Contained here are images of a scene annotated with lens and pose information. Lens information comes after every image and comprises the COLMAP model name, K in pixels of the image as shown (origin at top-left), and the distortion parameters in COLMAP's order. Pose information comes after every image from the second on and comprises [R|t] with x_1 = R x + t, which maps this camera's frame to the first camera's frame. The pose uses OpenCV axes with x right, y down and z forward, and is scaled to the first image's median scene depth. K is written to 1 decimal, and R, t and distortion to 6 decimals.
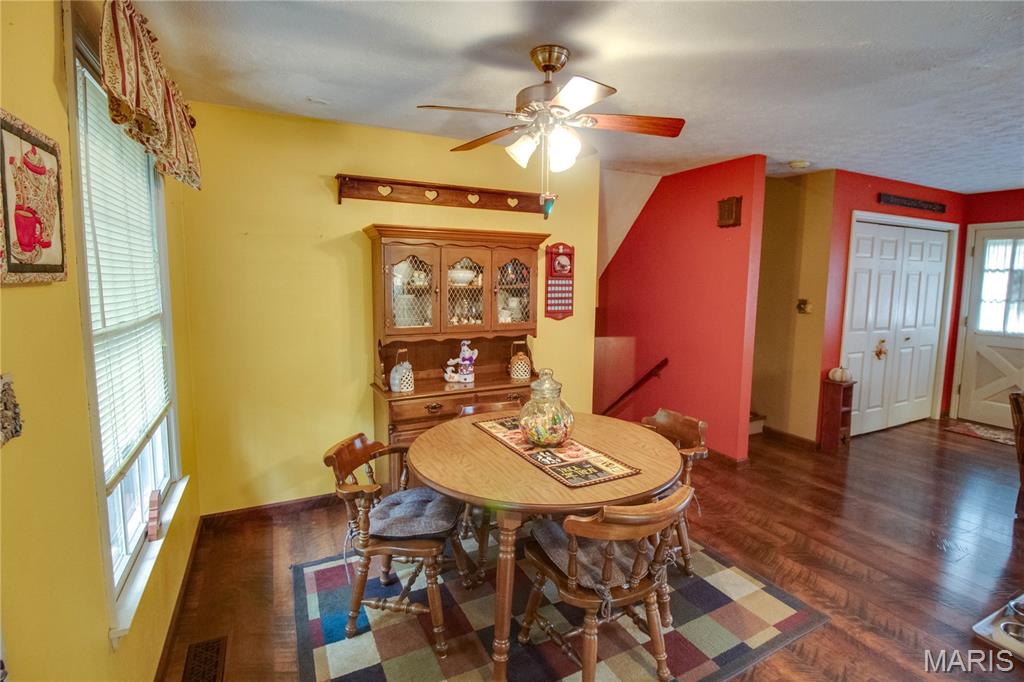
lens RADIAL K [[487.5, 0, 518.1], [0, 487.5, 330.0], [0, 0, 1]] dist [-0.001486, -0.000363]
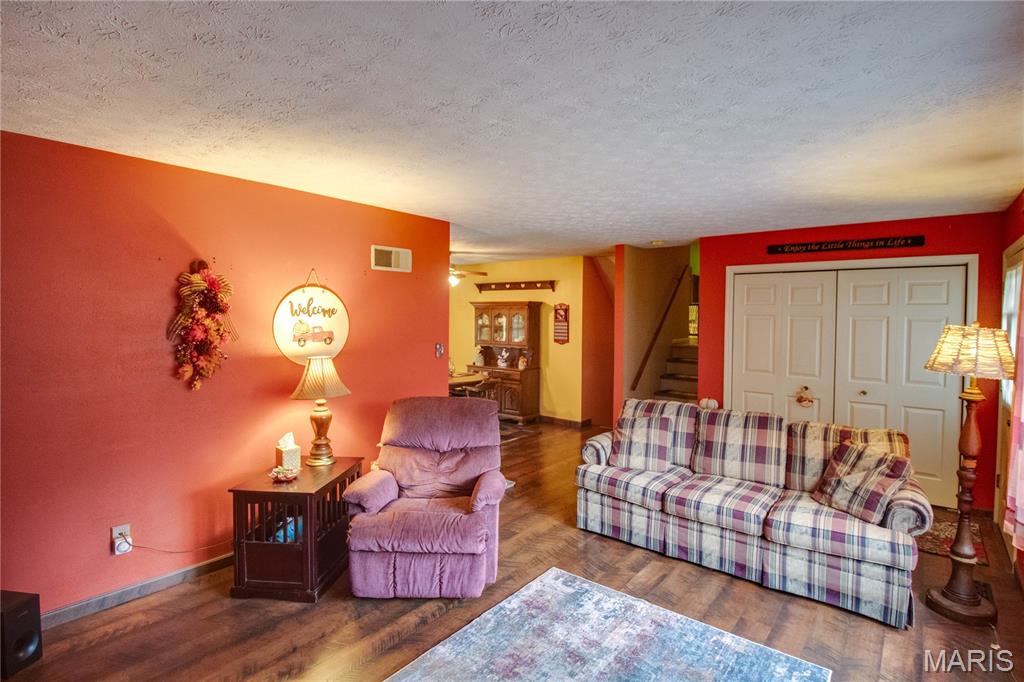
lens RADIAL K [[487.5, 0, 518.1], [0, 487.5, 330.0], [0, 0, 1]] dist [-0.001486, -0.000363]
pose [[0.417458, 0.019192, -0.908493, 1.688471], [-0.102054, 0.994442, -0.025886, -0.010185], [0.902947, 0.103521, 0.417097, 0.070470]]
